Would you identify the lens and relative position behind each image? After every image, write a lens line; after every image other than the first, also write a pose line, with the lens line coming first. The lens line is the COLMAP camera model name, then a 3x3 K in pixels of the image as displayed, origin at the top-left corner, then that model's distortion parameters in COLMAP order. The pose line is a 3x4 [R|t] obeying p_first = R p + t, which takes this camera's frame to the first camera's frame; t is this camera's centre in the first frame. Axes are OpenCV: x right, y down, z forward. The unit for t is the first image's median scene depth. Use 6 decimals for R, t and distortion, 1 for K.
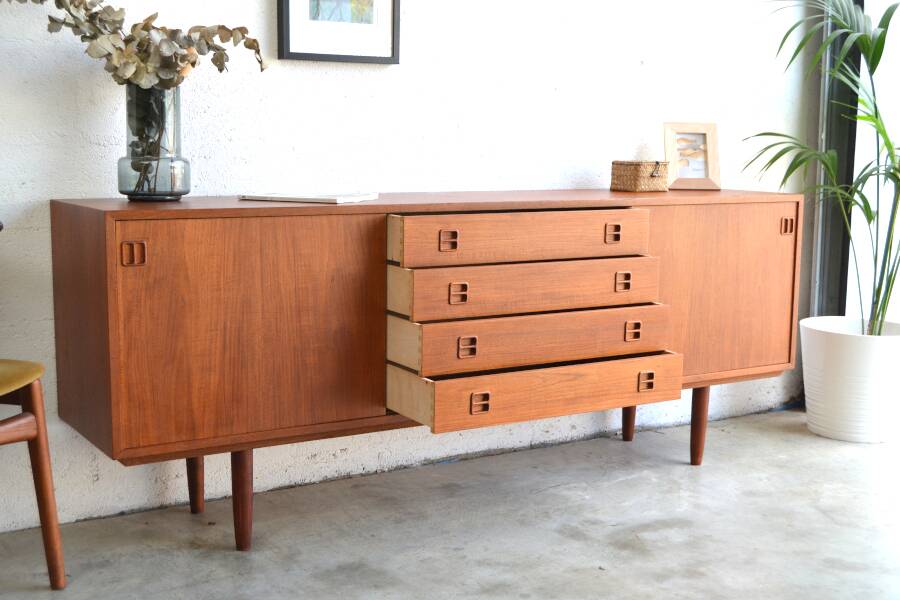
lens RADIAL K [[1194.2, 0, 450.0], [0, 1194.2, 300.0], [0, 0, 1]] dist [0.001482, 0.007649]
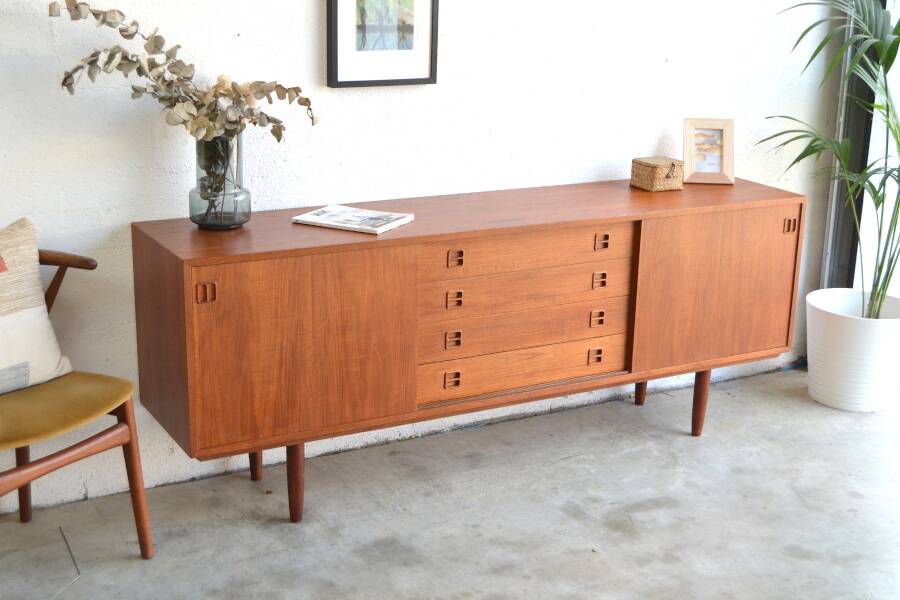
lens RADIAL K [[1284.2, 0, 450.0], [0, 1284.2, 300.0], [0, 0, 1]] dist [0.009934, 0.006119]
pose [[0.998694, 0.025735, -0.044141, 0.031276], [-0.019241, 0.989722, 0.141702, -0.191095], [0.047334, -0.140668, 0.988925, -0.228948]]
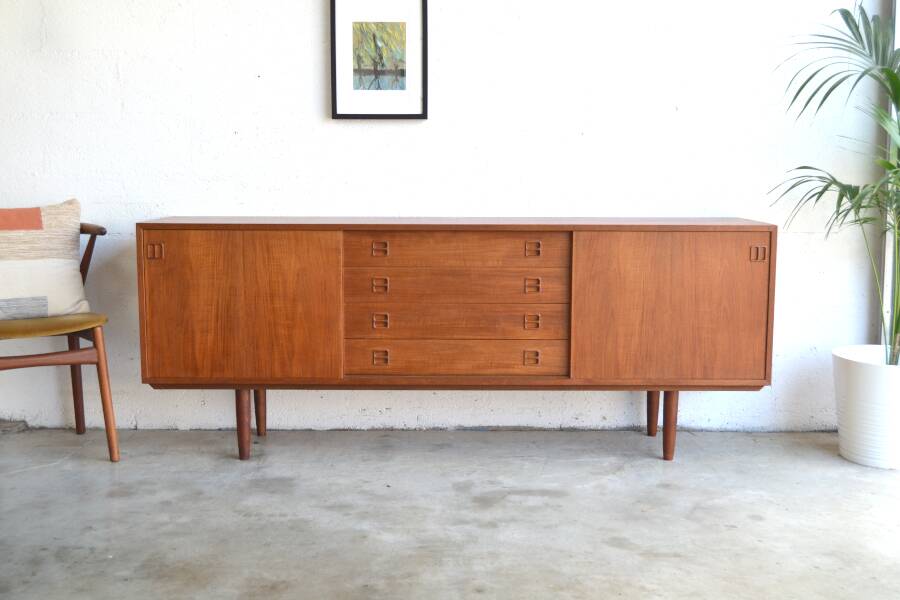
lens RADIAL K [[1055.4, 0, 450.0], [0, 1055.4, 300.0], [0, 0, 1]] dist [-0.000653, -0.001498]
pose [[0.846889, 0.058022, -0.528595, 0.686409], [-0.066147, 0.997804, 0.003547, -0.005128], [0.527639, 0.031961, 0.848867, 0.037786]]
